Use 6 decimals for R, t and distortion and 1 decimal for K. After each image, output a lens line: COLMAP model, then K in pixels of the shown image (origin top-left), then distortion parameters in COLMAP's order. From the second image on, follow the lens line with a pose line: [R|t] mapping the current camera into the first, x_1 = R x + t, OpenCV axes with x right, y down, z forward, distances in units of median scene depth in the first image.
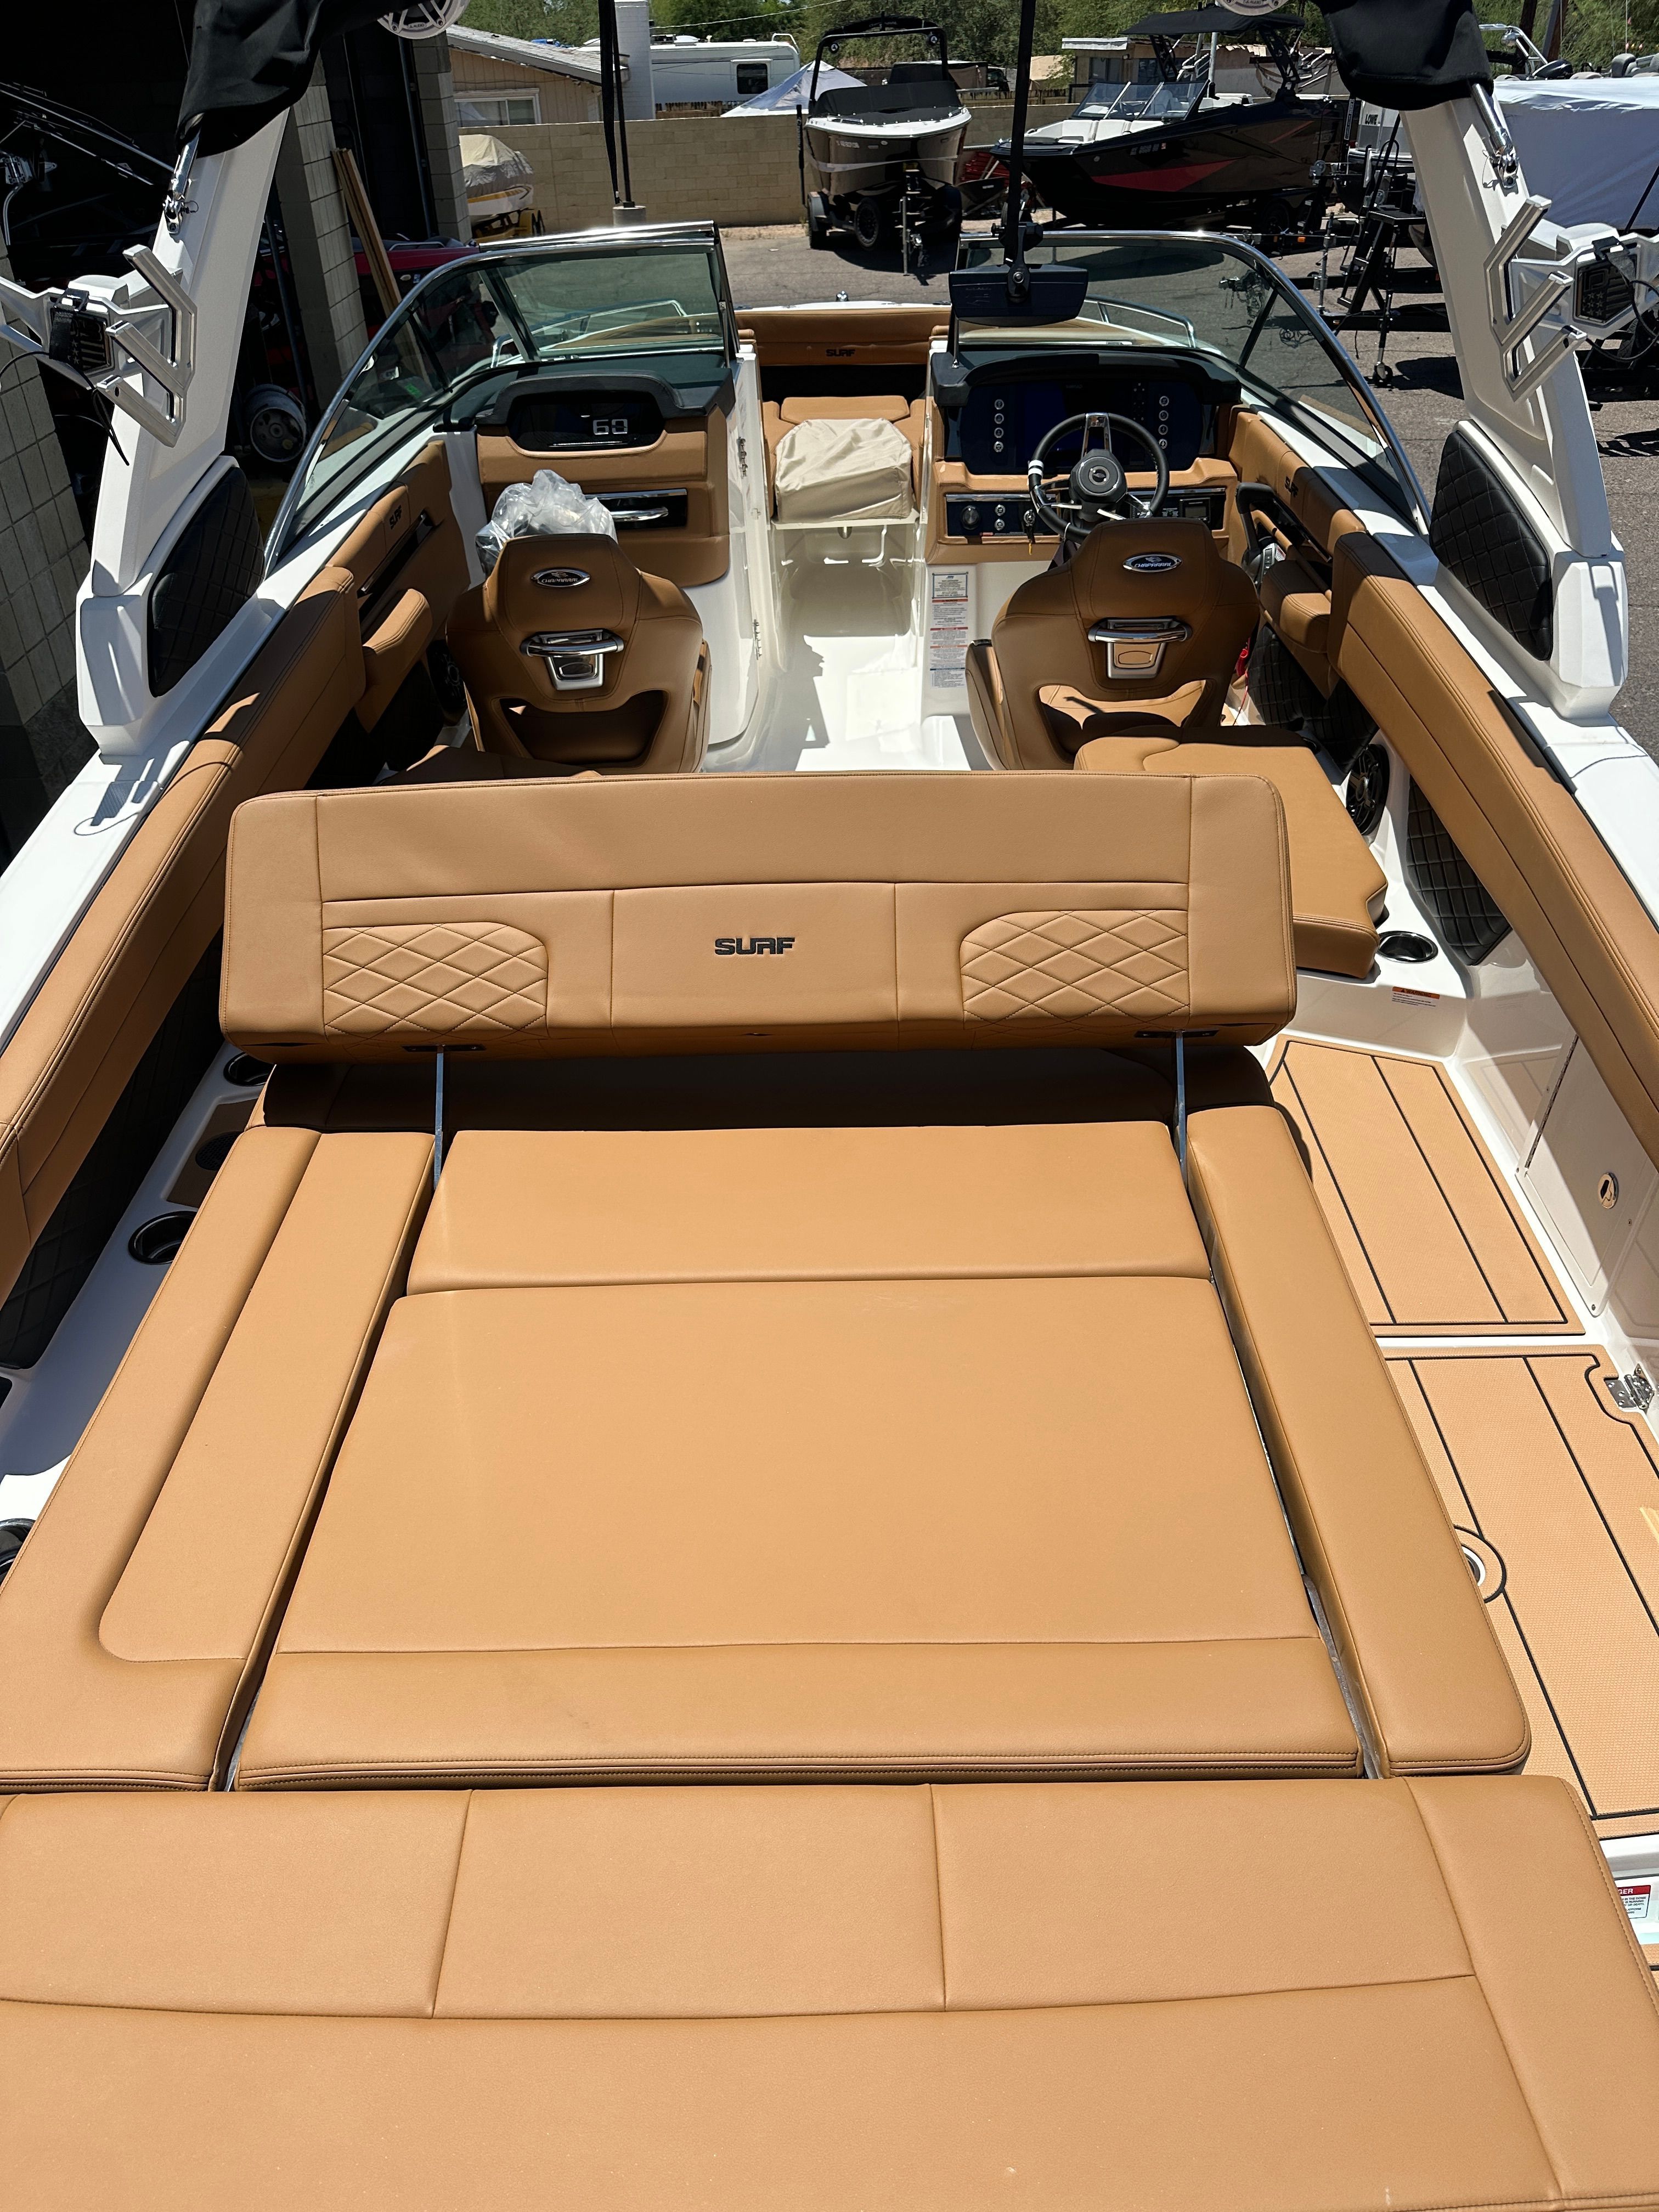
lens RADIAL K [[1611.9, 0, 829.5], [0, 1611.9, 1106.0], [0, 0, 1]] dist [0.031274, -0.029471]
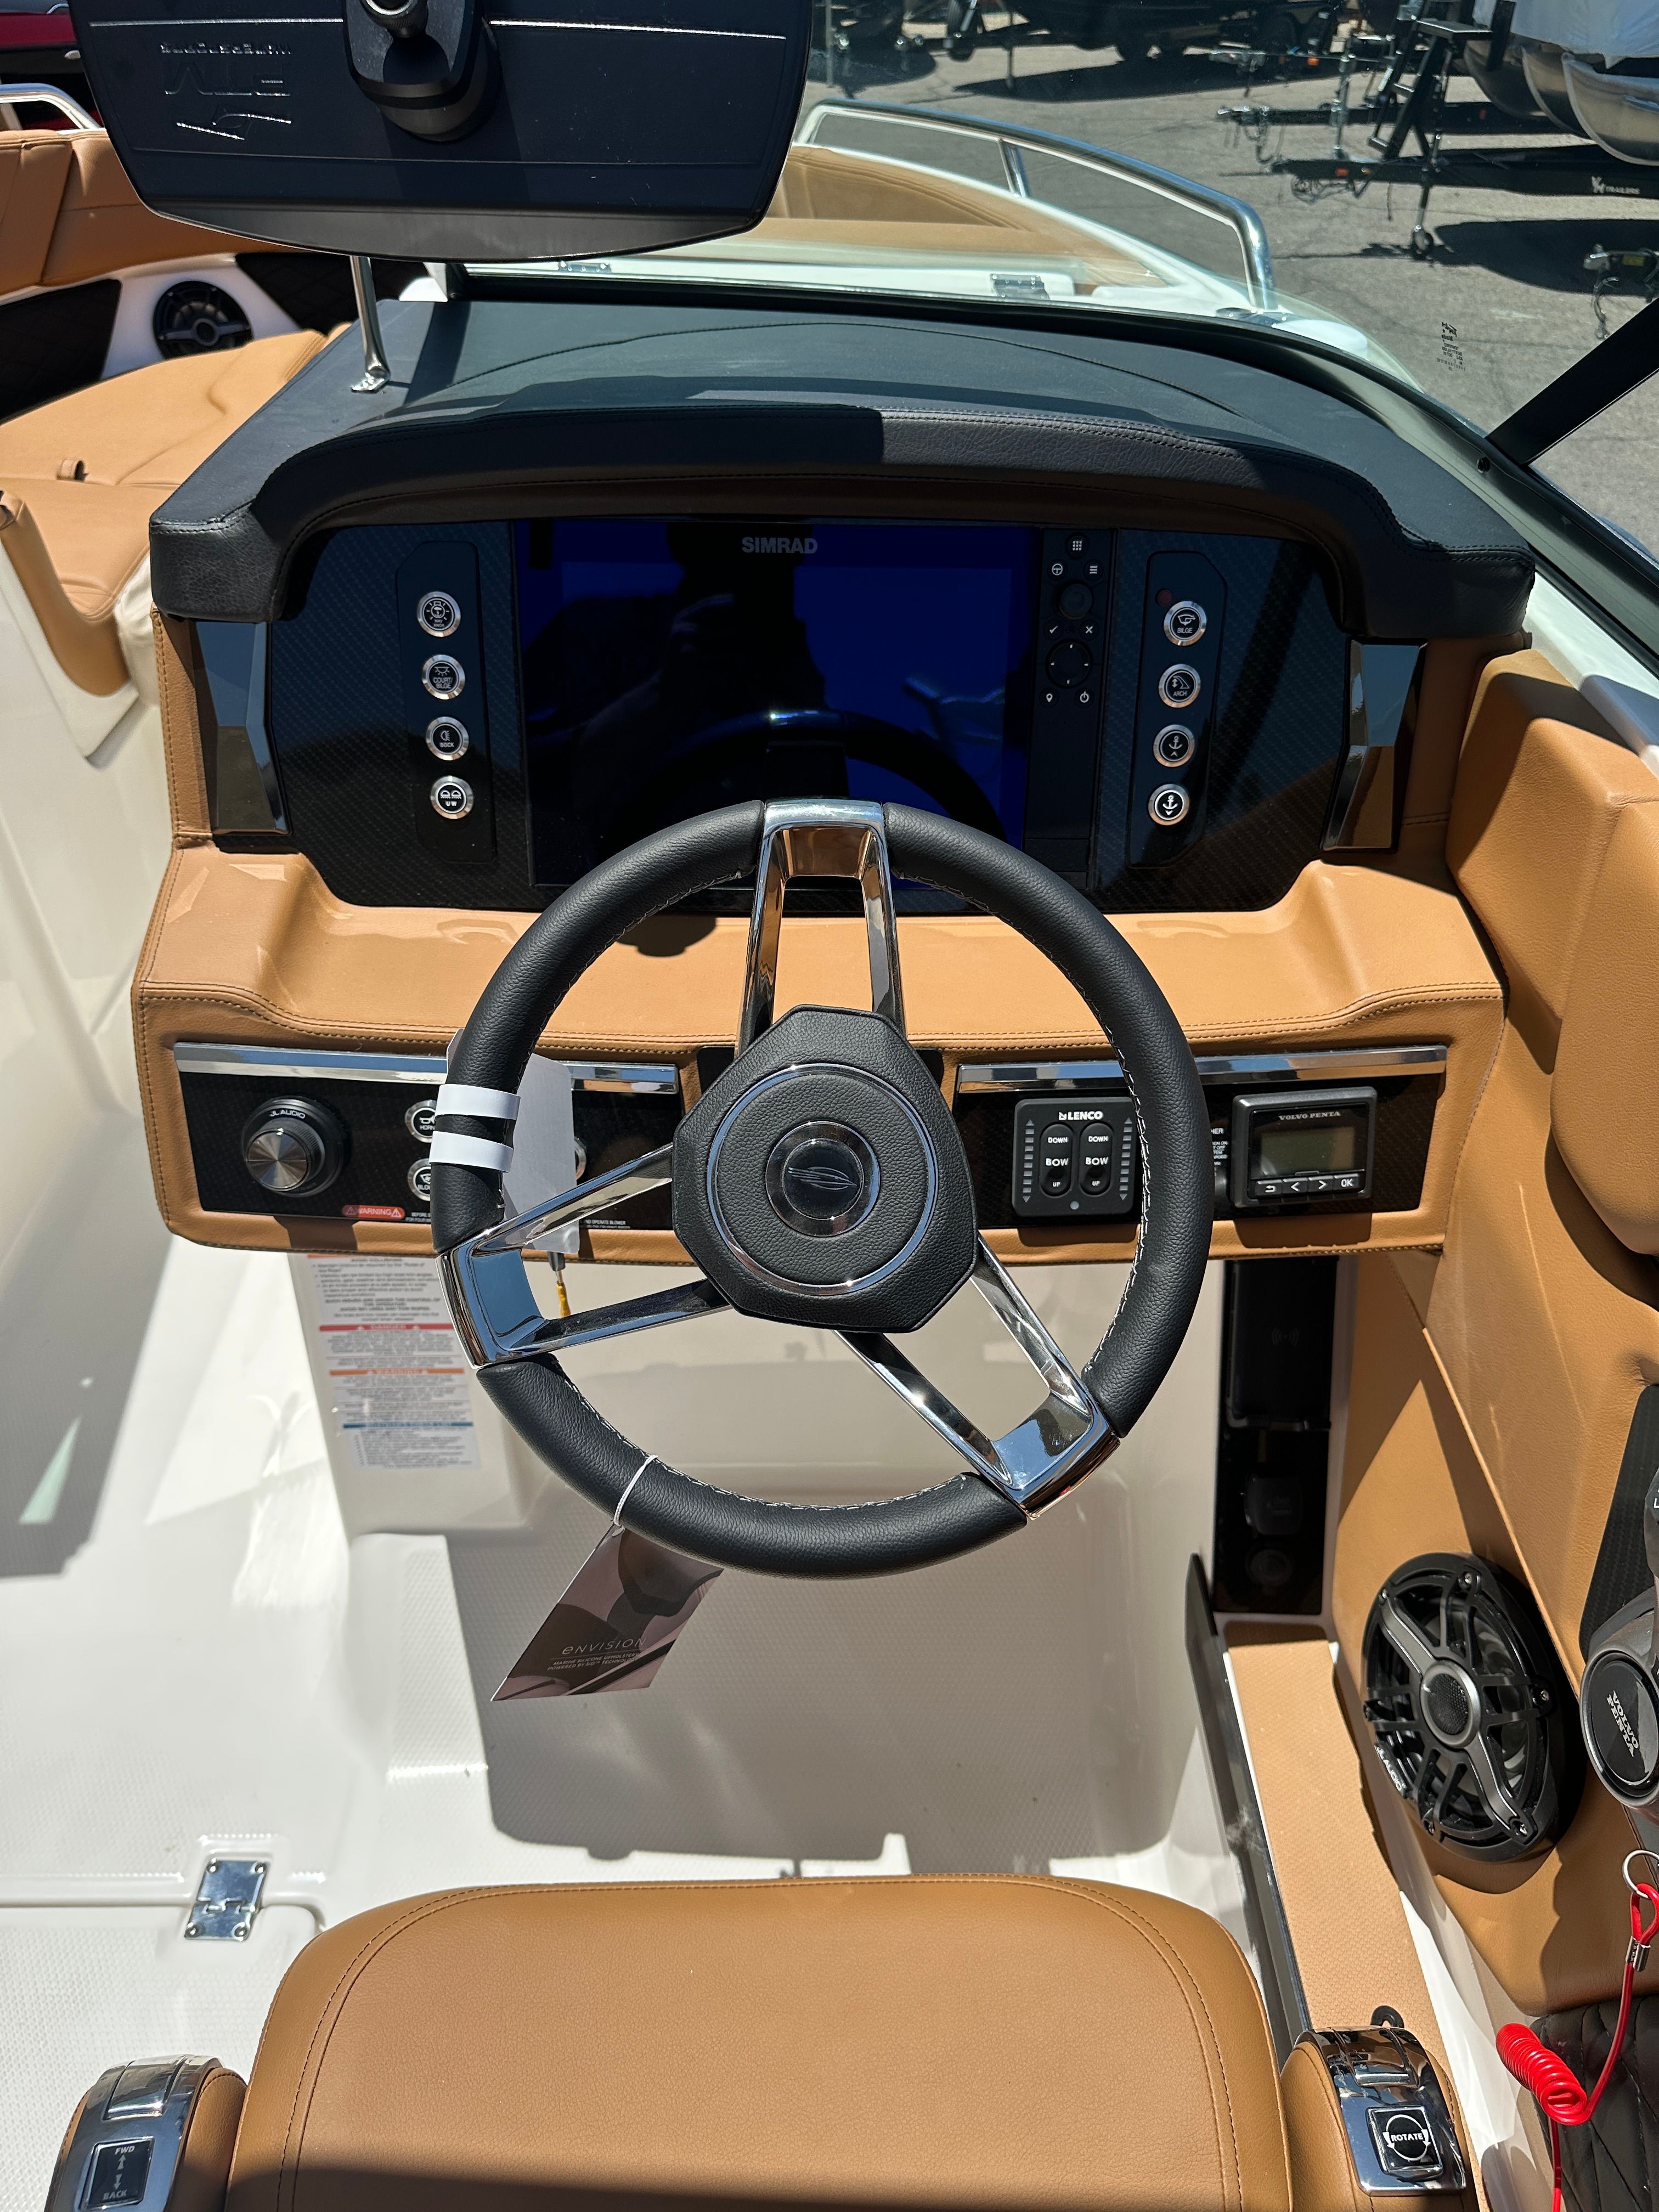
lens RADIAL K [[1611.9, 0, 829.5], [0, 1611.9, 1106.0], [0, 0, 1]] dist [0.031274, -0.029471]
pose [[0.999263, 0.018408, 0.033685, 0.039972], [-0.021218, 0.996151, 0.085044, -0.102051], [-0.031990, -0.085696, 0.995808, 0.204528]]
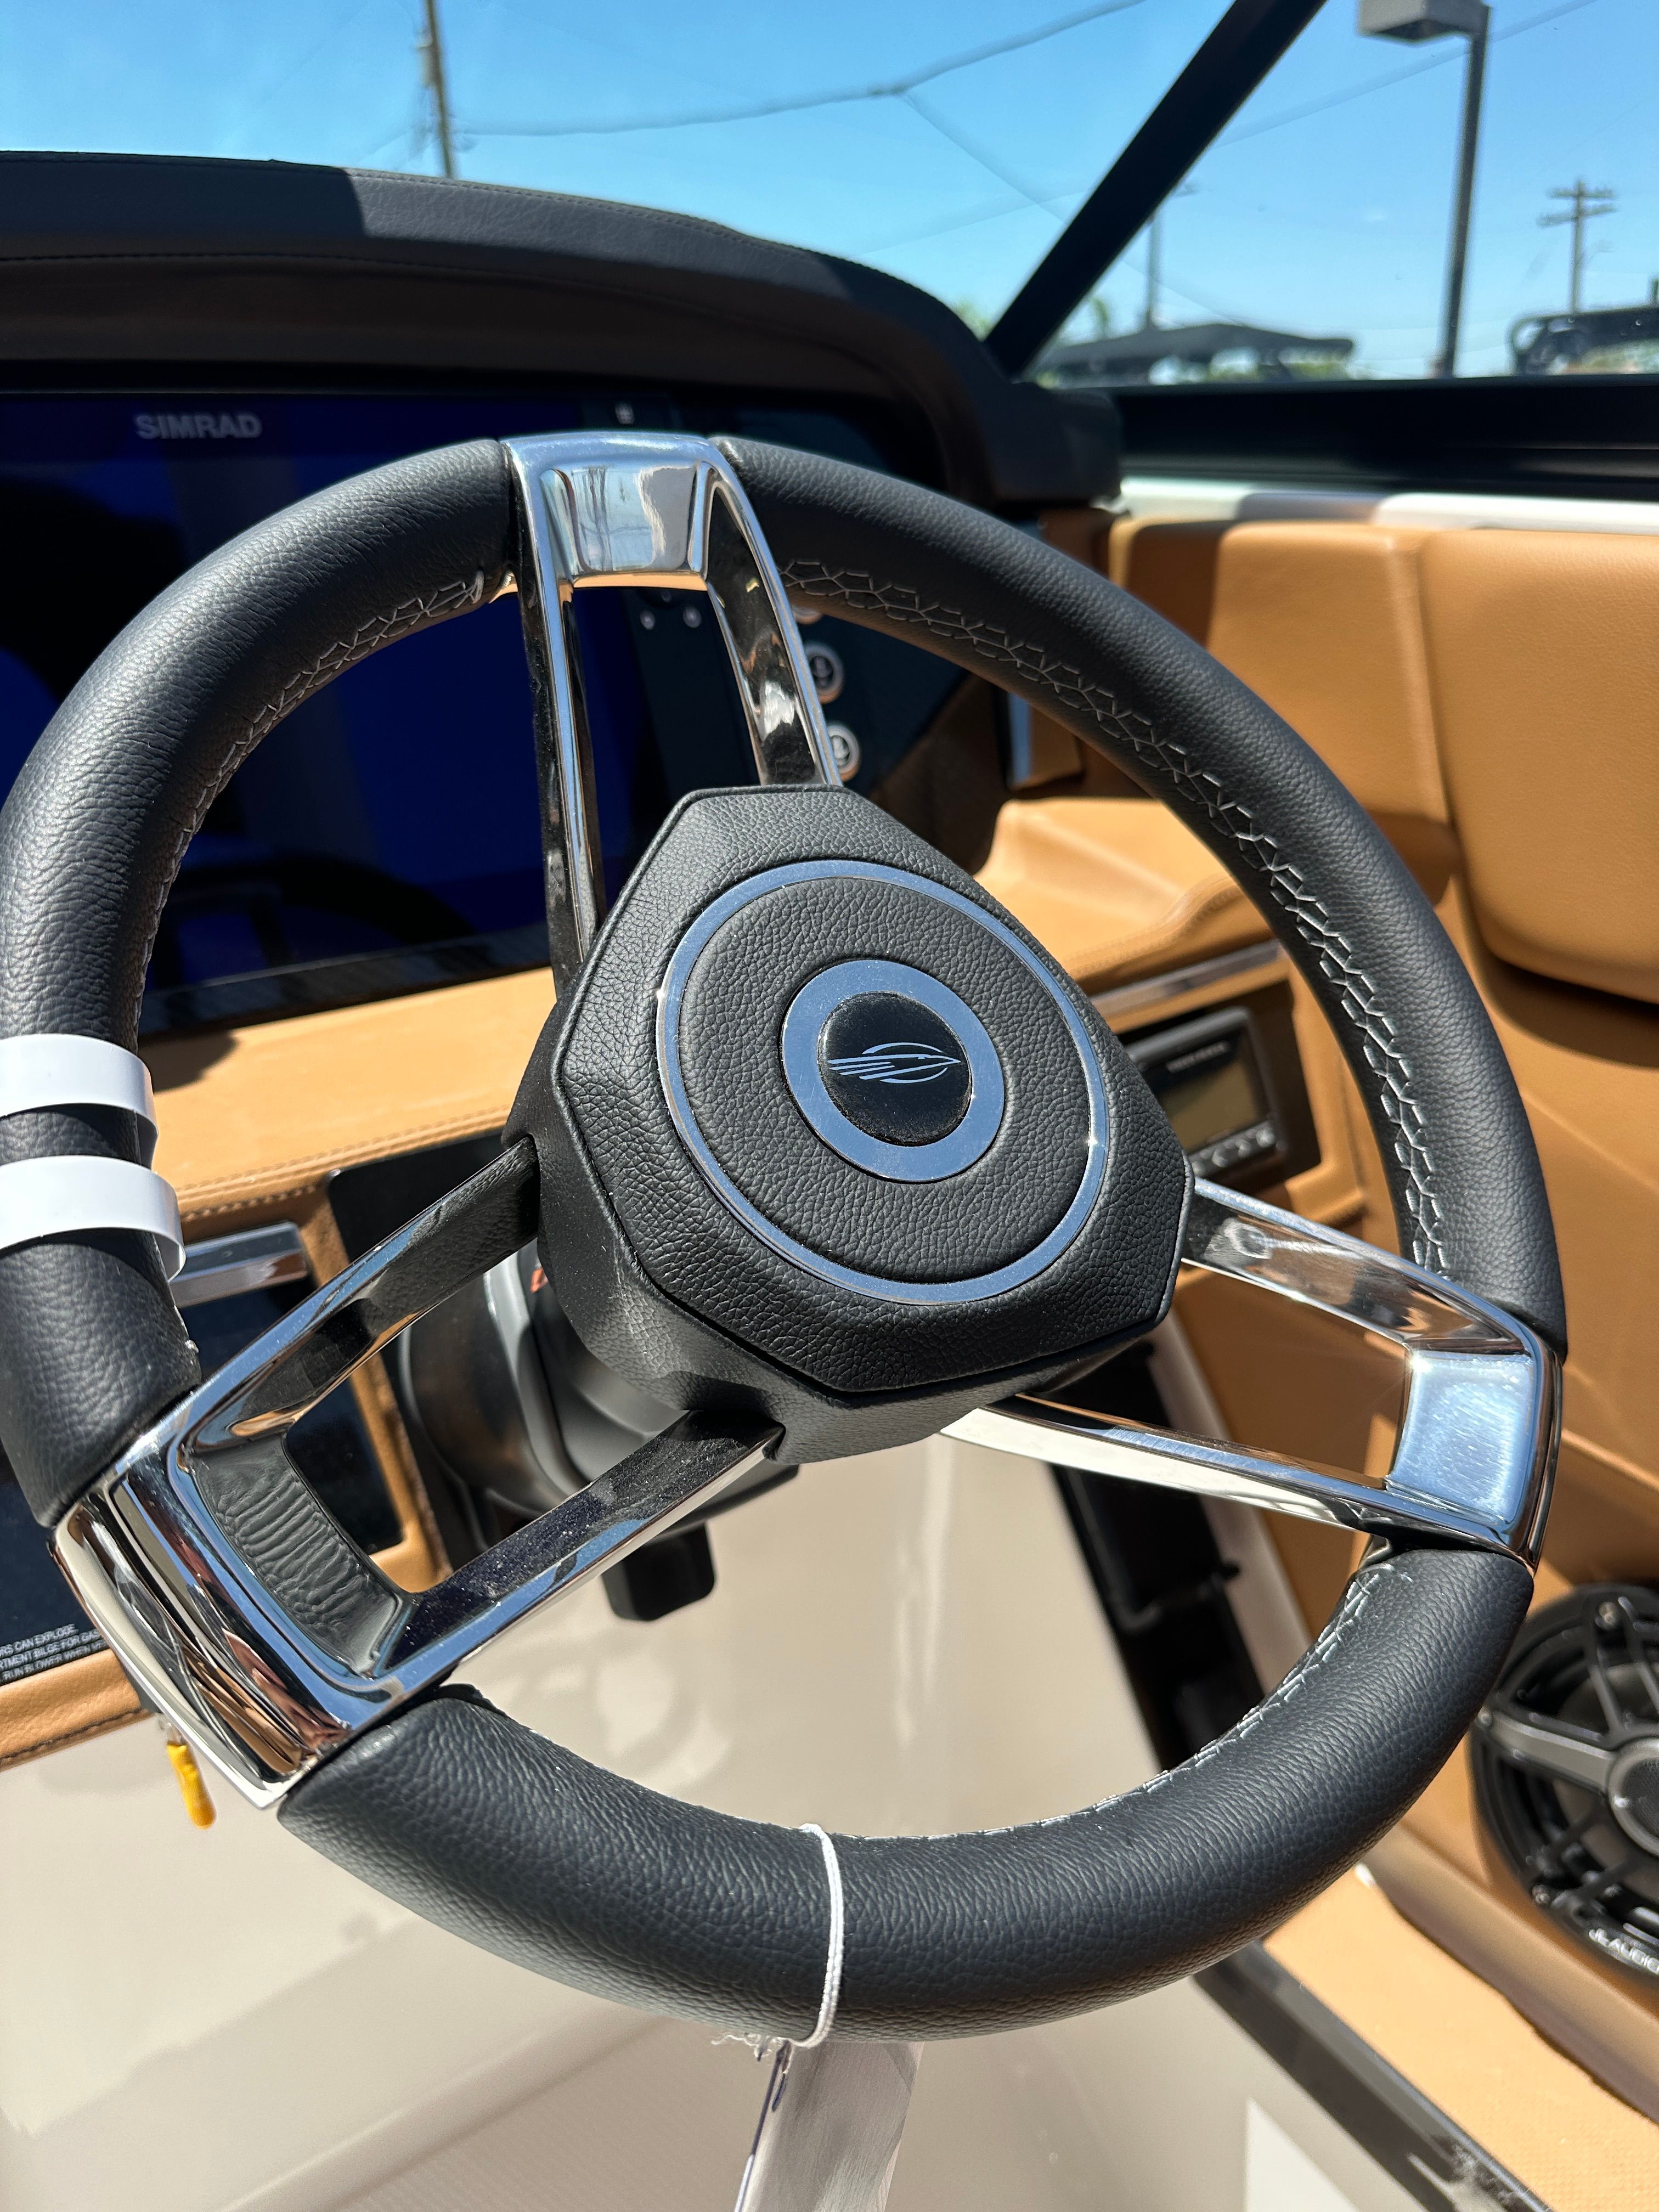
lens RADIAL K [[1589.7, 0, 829.5], [0, 1589.7, 1106.0], [0, 0, 1]] dist [-0.013302, -0.006597]
pose [[0.821469, -0.197655, 0.534903, 0.028981], [0.326912, 0.931798, -0.157736, -0.092272], [-0.467245, 0.304441, 0.830059, 0.233728]]
